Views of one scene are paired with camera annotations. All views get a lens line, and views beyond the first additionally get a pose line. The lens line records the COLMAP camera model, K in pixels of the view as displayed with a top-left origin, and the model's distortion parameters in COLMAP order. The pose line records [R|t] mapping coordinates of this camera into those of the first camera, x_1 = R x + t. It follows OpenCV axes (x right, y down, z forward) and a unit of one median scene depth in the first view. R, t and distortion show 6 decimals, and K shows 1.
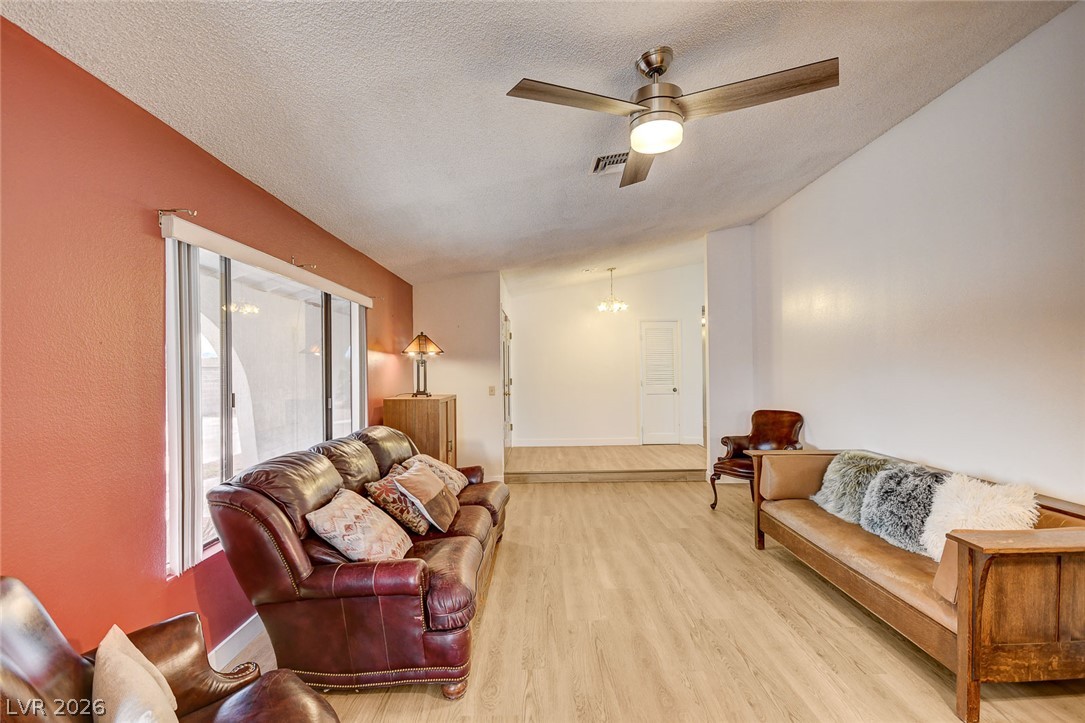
lens RADIAL K [[505.4, 0, 539.5], [0, 505.4, 366.7], [0, 0, 1]] dist [-0.001506, -0.000180]
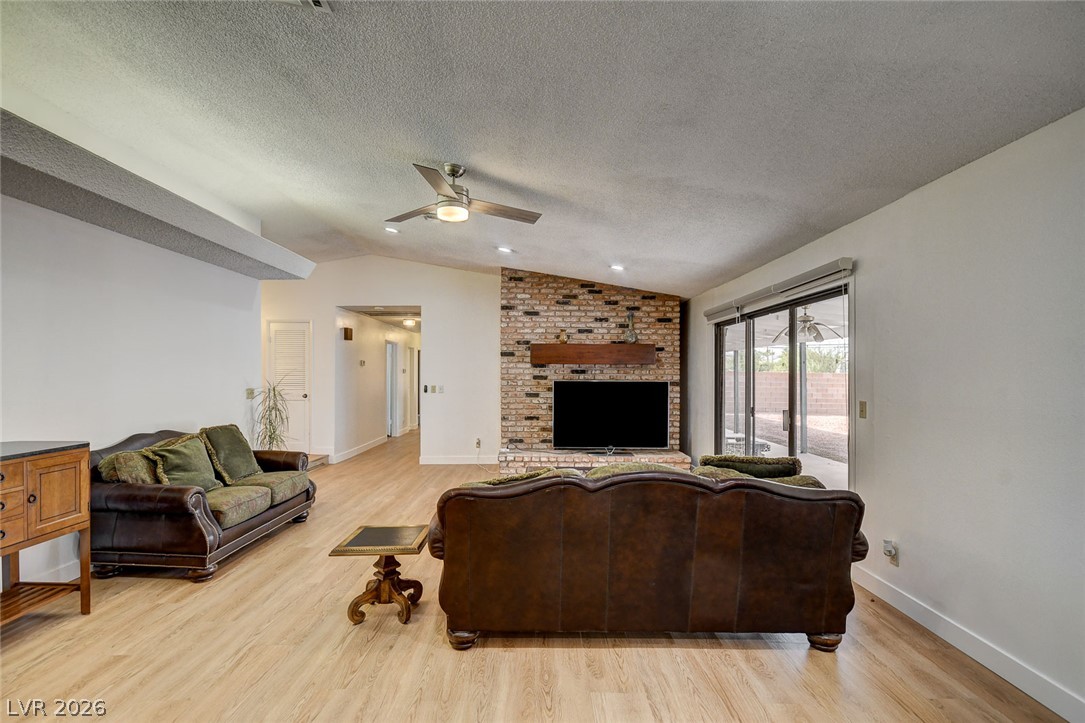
lens RADIAL K [[515.8, 0, 538.9], [0, 515.8, 371.1], [0, 0, 1]] dist [0.001884, 0.000705]
pose [[0.999968, 0.006703, -0.004404, 0.704064], [-0.006735, 0.999952, -0.007186, 0.004056], [0.004355, 0.007215, 0.999964, 0.048255]]
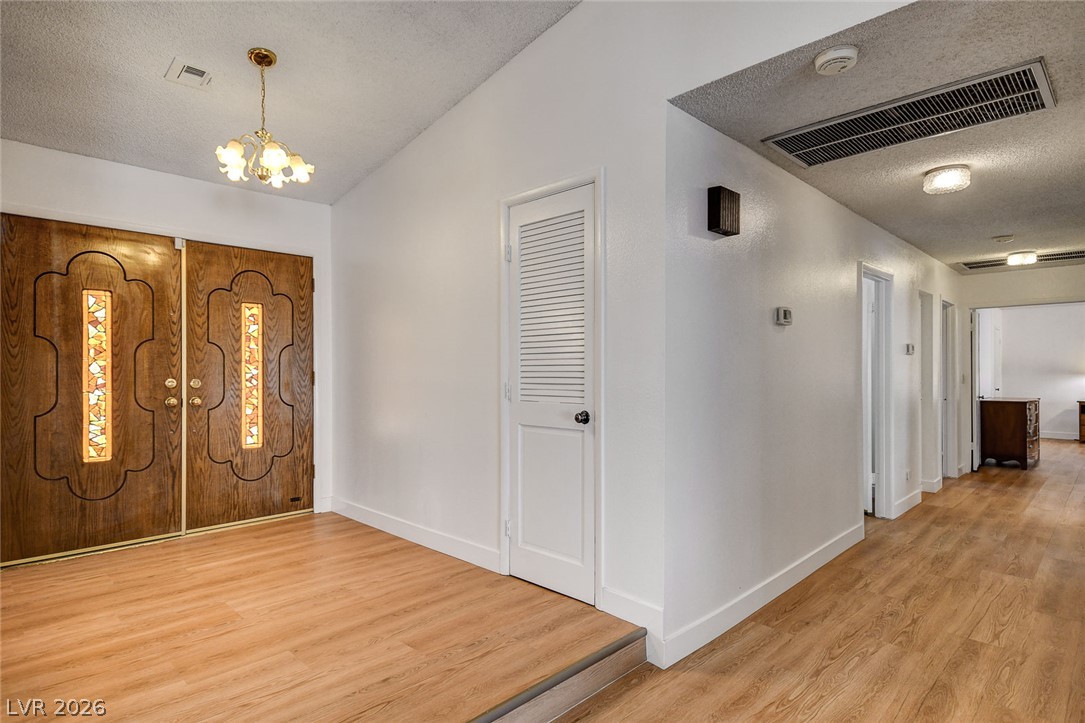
lens RADIAL K [[578.3, 0, 540.2], [0, 578.3, 367.6], [0, 0, 1]] dist [0.011585, 0.000469]
pose [[0.702951, 0.001777, -0.711236, 0.490617], [-0.002355, 0.999997, 0.000171, 0.016863], [0.711235, 0.001555, 0.702953, 0.745586]]
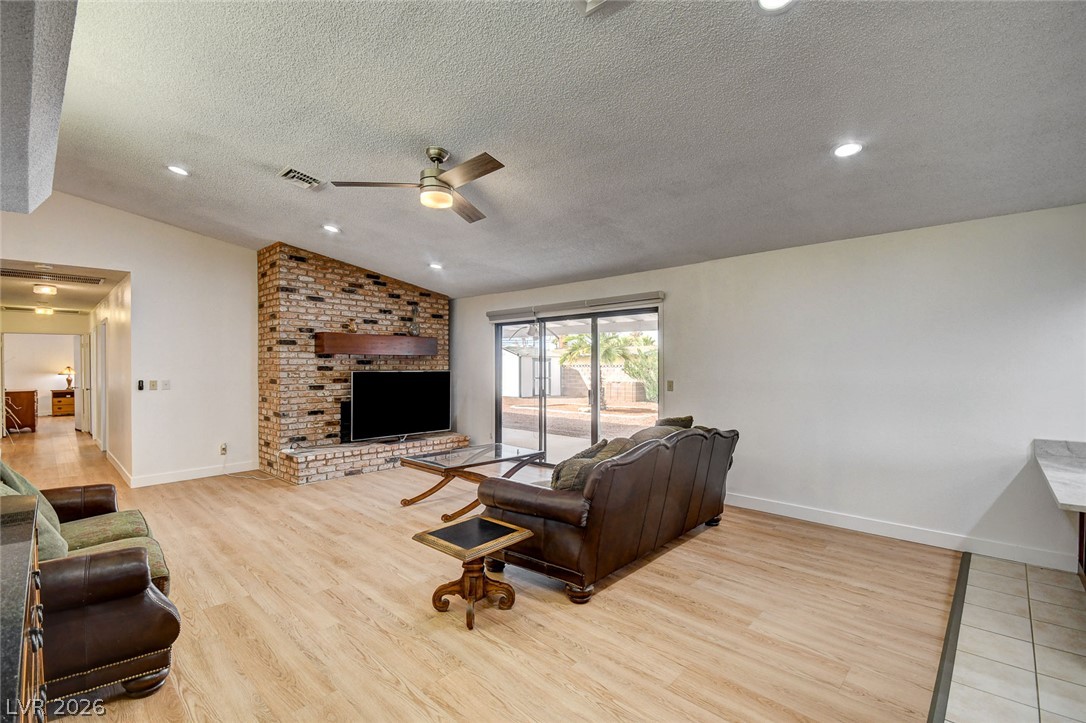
lens RADIAL K [[477.7, 0, 539.2], [0, 477.7, 367.7], [0, 0, 1]] dist [0.015088, -0.015329]
pose [[0.691954, -0.001240, 0.721940, 0.393338], [-0.000256, 0.999998, 0.001963, 0.005758], [-0.721941, -0.001543, 0.691953, 0.152502]]
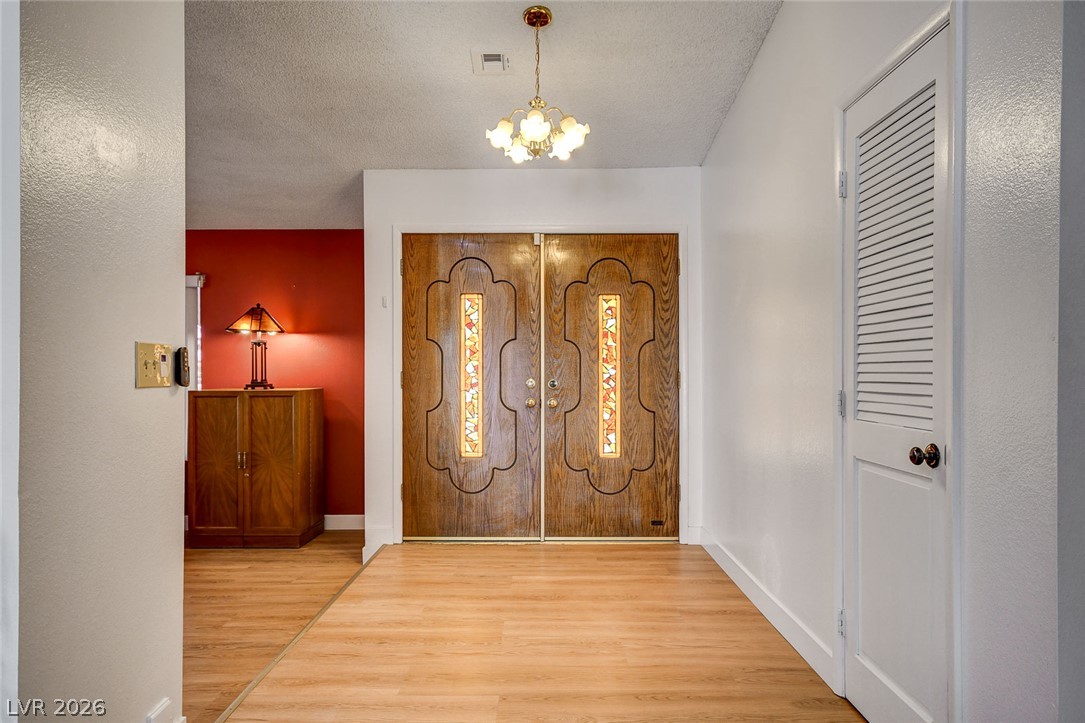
lens RADIAL K [[695.4, 0, 538.6], [0, 695.4, 367.3], [0, 0, 1]] dist [0.001346, 0.000559]
pose [[-0.016093, 0.001902, -0.999869, 0.494894], [0.001220, 0.999997, 0.001883, 0.016649], [0.999870, -0.001189, -0.016095, 0.878415]]
